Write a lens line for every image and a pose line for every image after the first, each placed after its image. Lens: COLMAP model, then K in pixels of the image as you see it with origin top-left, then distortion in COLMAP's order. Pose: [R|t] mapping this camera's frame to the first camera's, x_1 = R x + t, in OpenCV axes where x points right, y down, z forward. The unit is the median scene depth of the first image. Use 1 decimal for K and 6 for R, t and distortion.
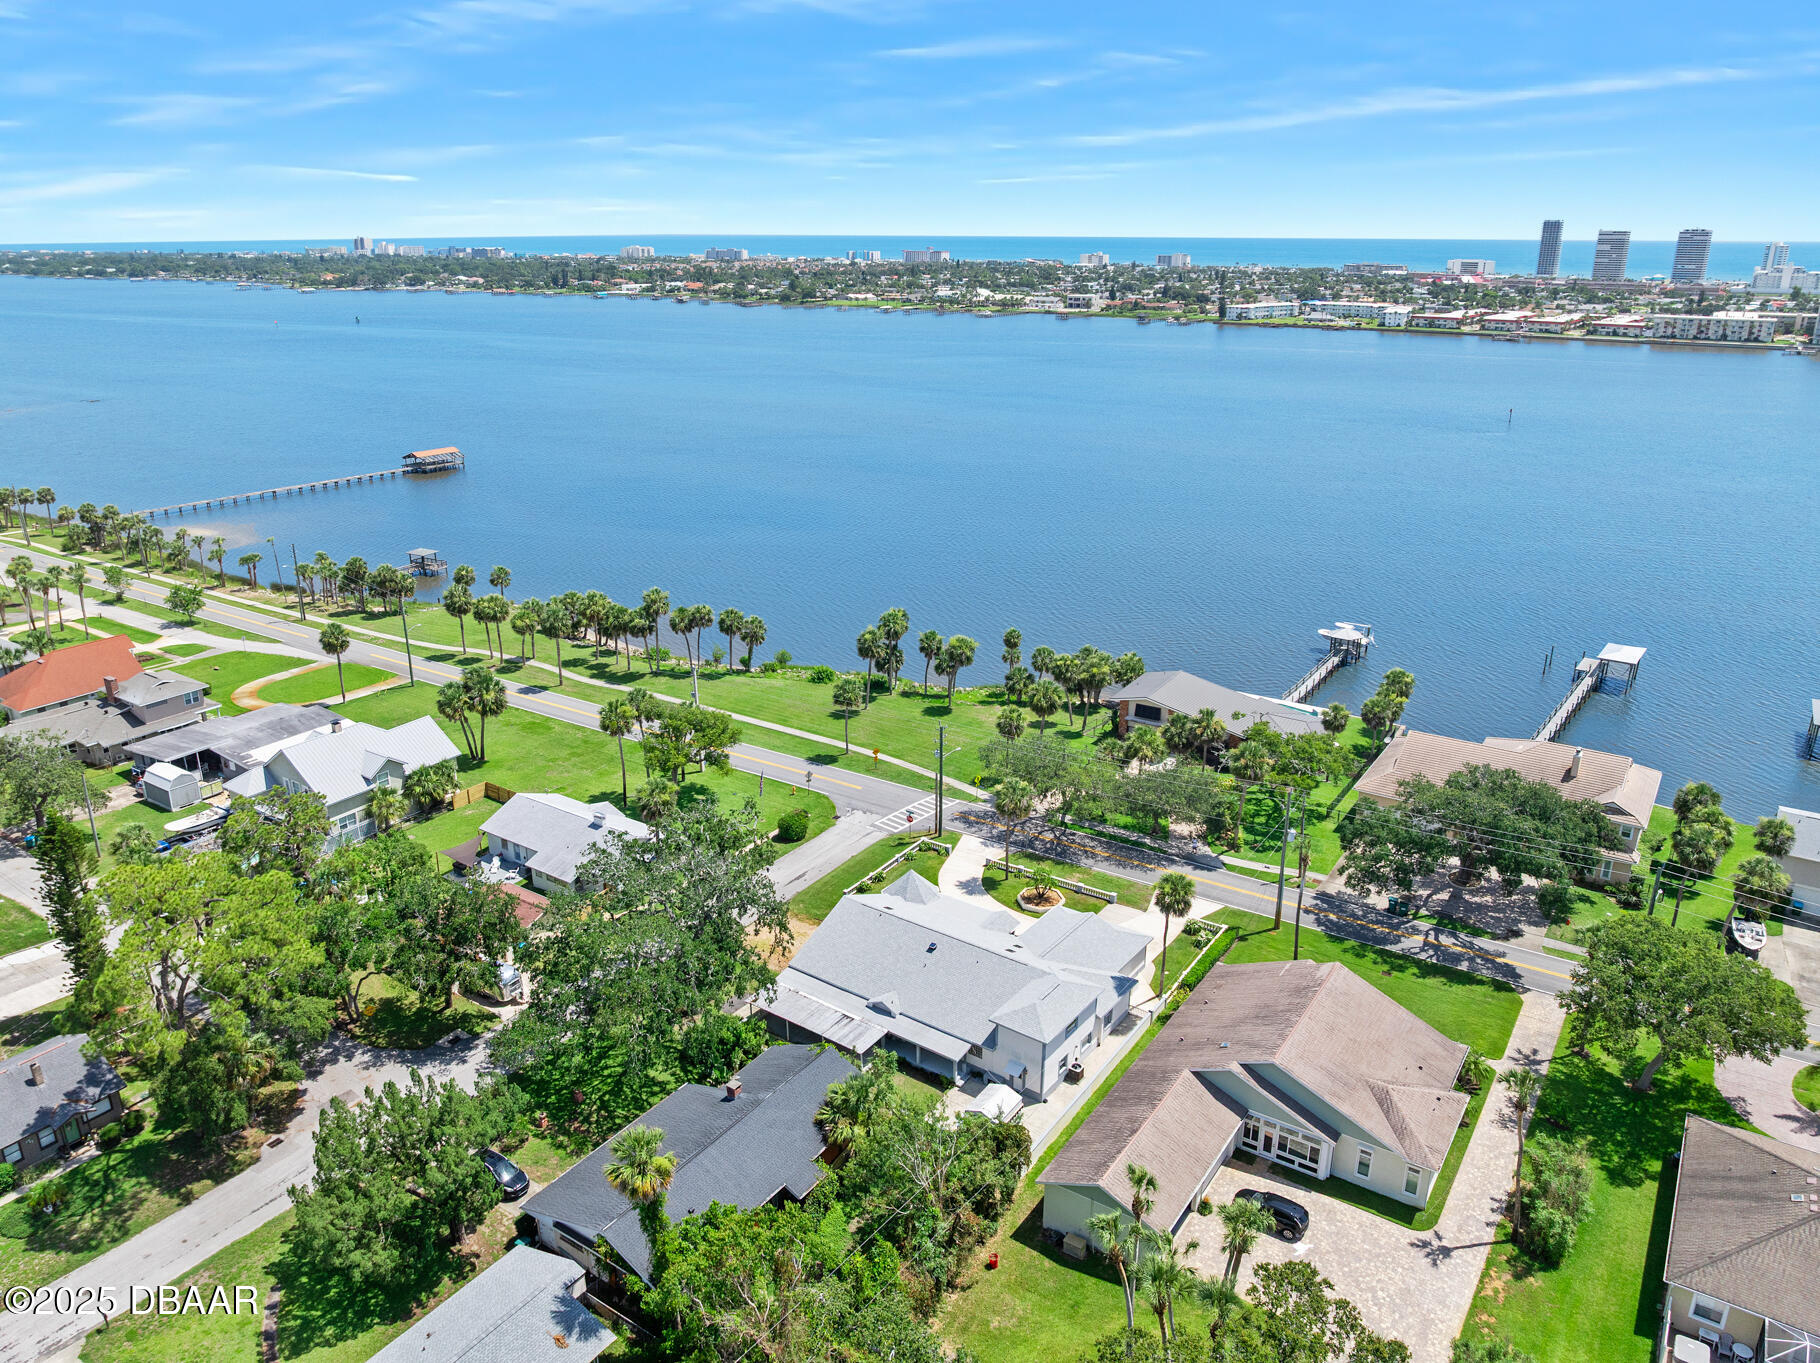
lens RADIAL K [[1268.7, 0, 897.9], [0, 1268.7, 680.5], [0, 0, 1]] dist [-0.026880, -0.003442]
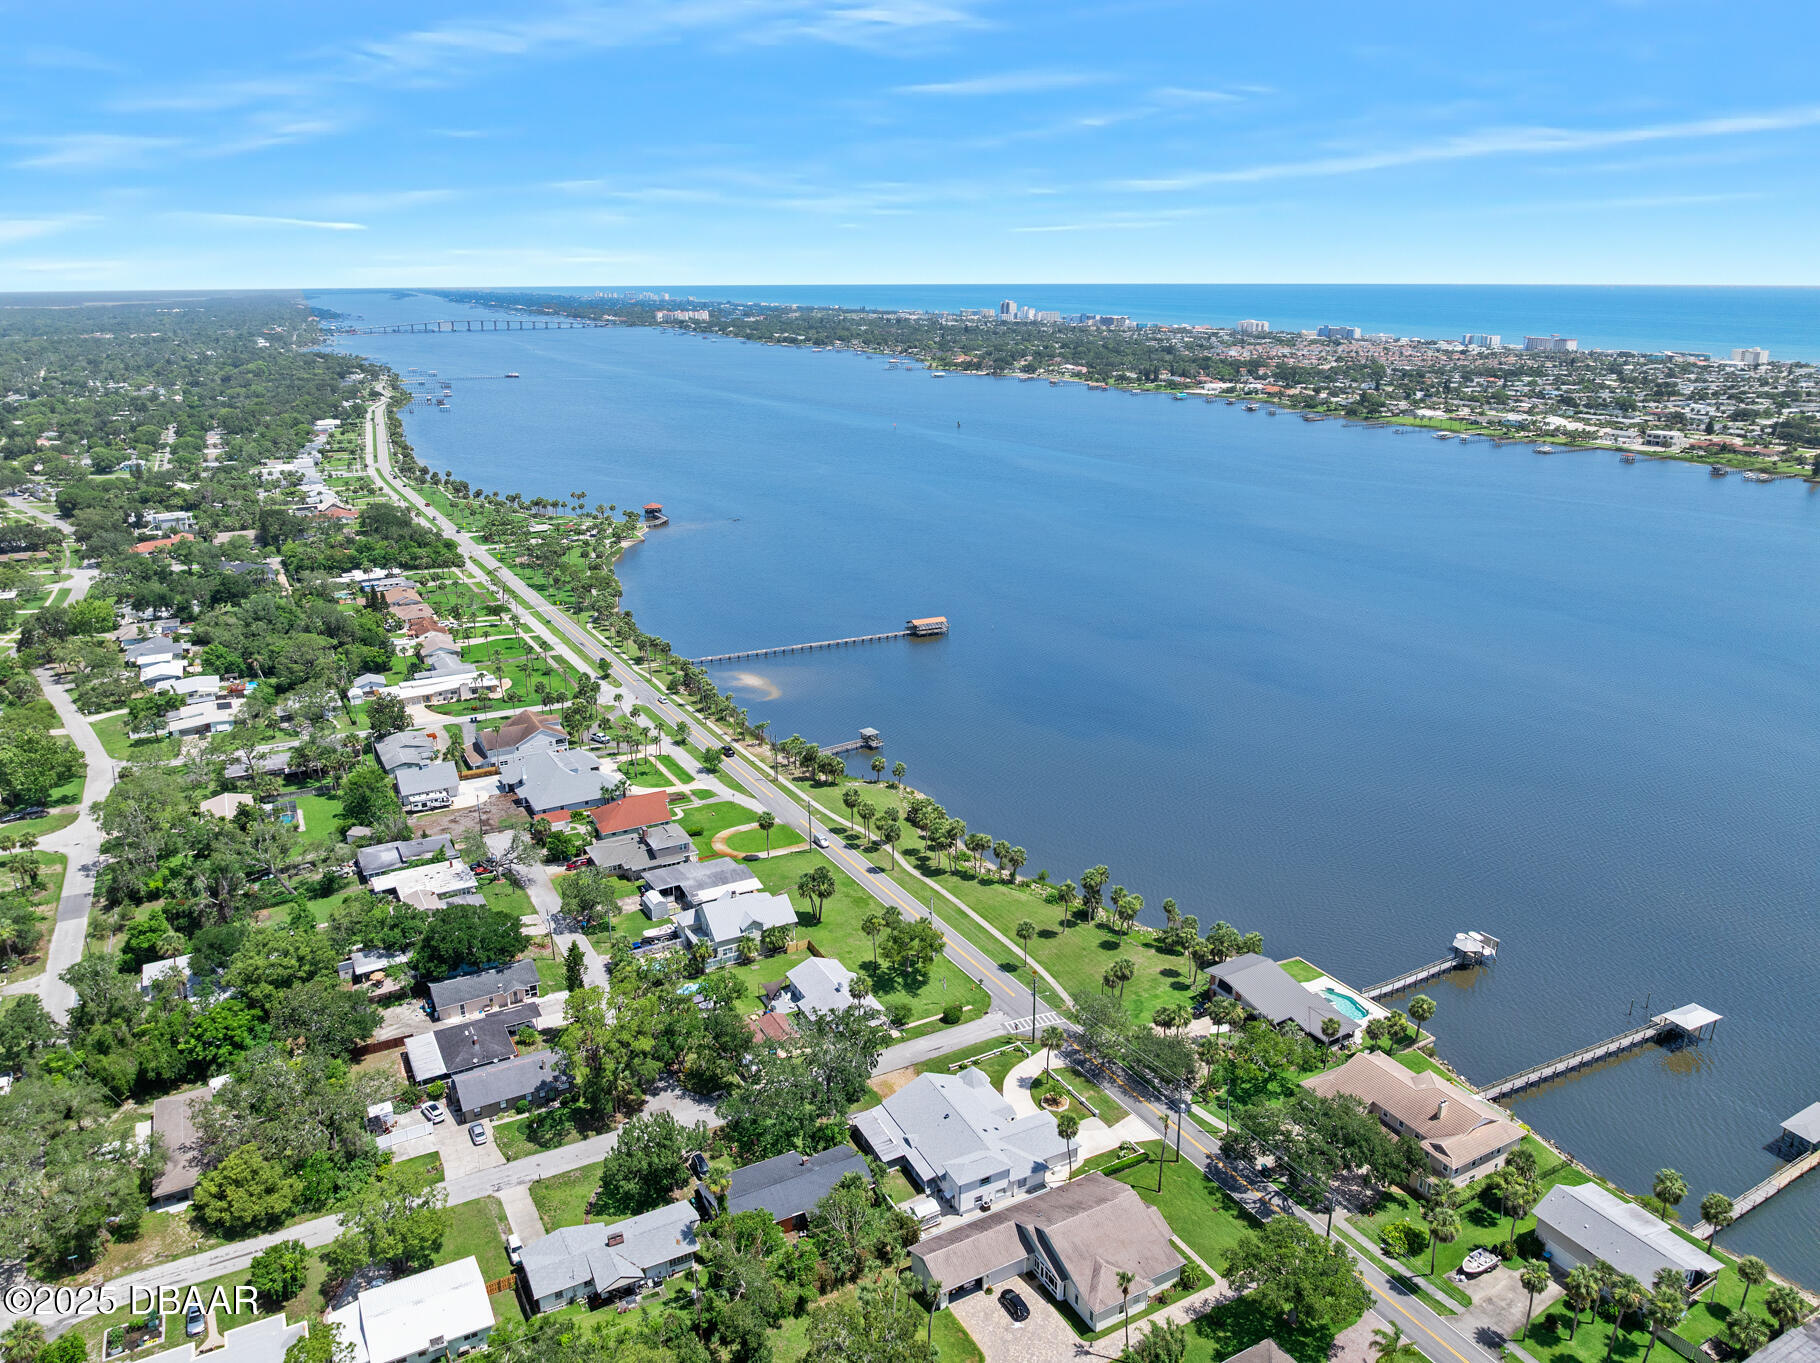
lens RADIAL K [[1268.7, 0, 897.9], [0, 1268.7, 680.5], [0, 0, 1]] dist [-0.026880, -0.003442]
pose [[0.888462, 0.129489, -0.440305, 0.498247], [-0.143033, 0.989715, 0.002449, -0.293833], [0.436094, 0.060802, 0.897845, -0.510696]]
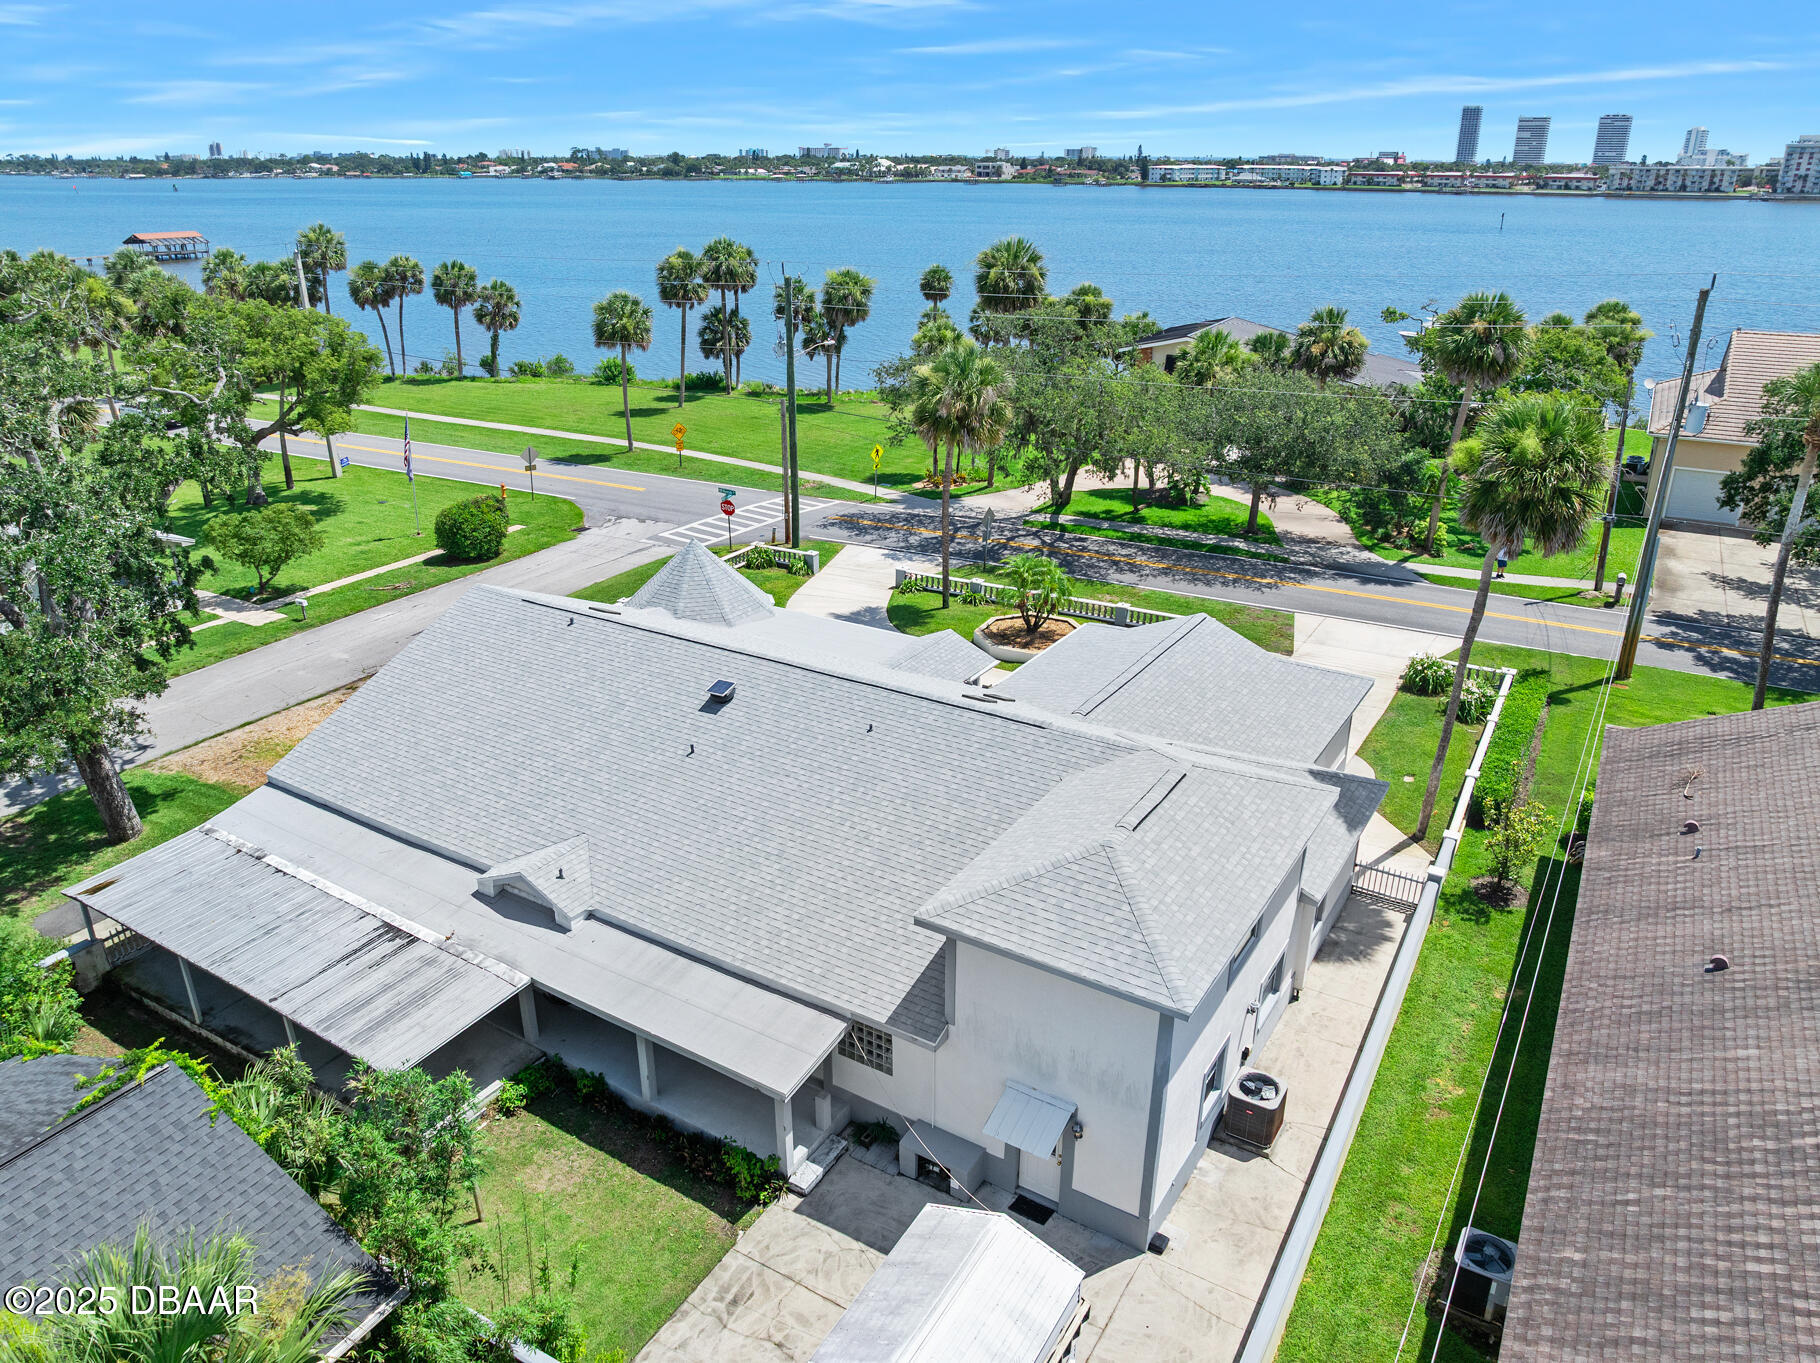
lens RADIAL K [[1268.7, 0, 897.9], [0, 1268.7, 680.5], [0, 0, 1]] dist [-0.026880, -0.003442]
pose [[0.997300, -0.025944, 0.068701, 0.035405], [0.022266, 0.998306, 0.053758, 0.139874], [-0.069979, -0.052083, 0.996188, 0.508830]]
